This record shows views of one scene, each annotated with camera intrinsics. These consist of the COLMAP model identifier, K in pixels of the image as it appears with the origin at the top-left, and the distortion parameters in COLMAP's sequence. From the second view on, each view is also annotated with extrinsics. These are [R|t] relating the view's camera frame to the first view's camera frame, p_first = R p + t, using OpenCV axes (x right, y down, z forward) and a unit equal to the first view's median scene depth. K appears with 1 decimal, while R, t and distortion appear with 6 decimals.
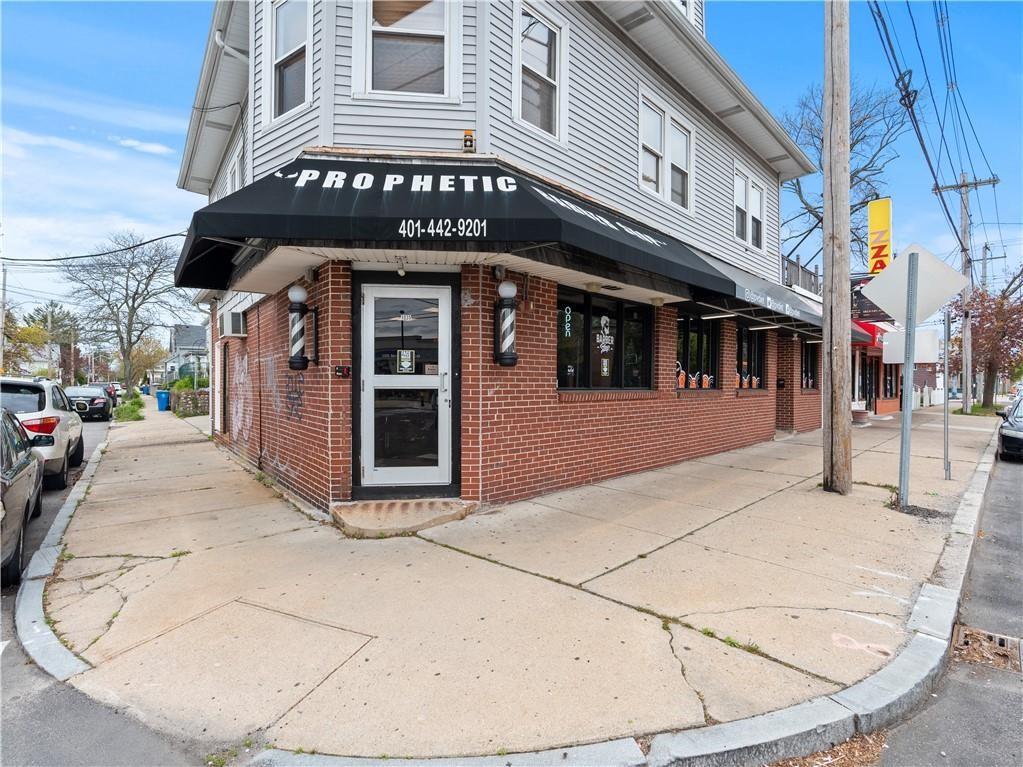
lens RADIAL K [[513.7, 0, 510.2], [0, 513.7, 382.7], [0, 0, 1]] dist [-0.005715, 0.003544]
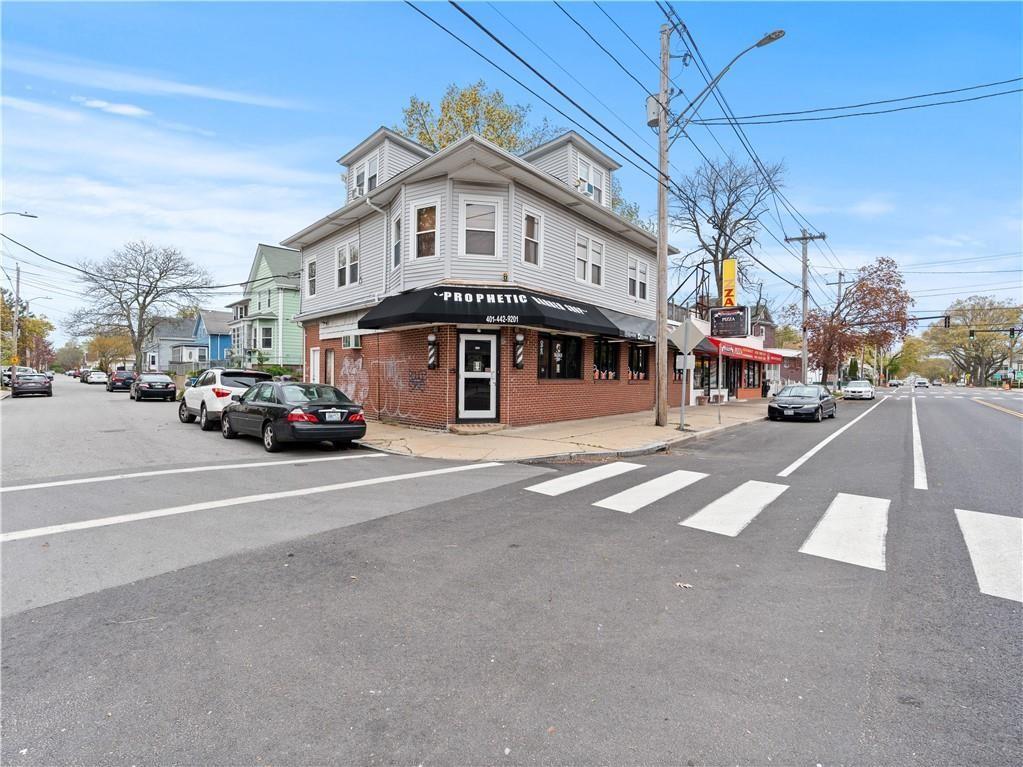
lens RADIAL K [[513.7, 0, 512.1], [0, 513.7, 382.2], [0, 0, 1]] dist [-0.005715, 0.003544]
pose [[0.993833, 0.007551, 0.110633, -0.304482], [-0.009413, 0.999822, 0.016323, -0.008716], [-0.110490, -0.017264, 0.993727, -1.388166]]
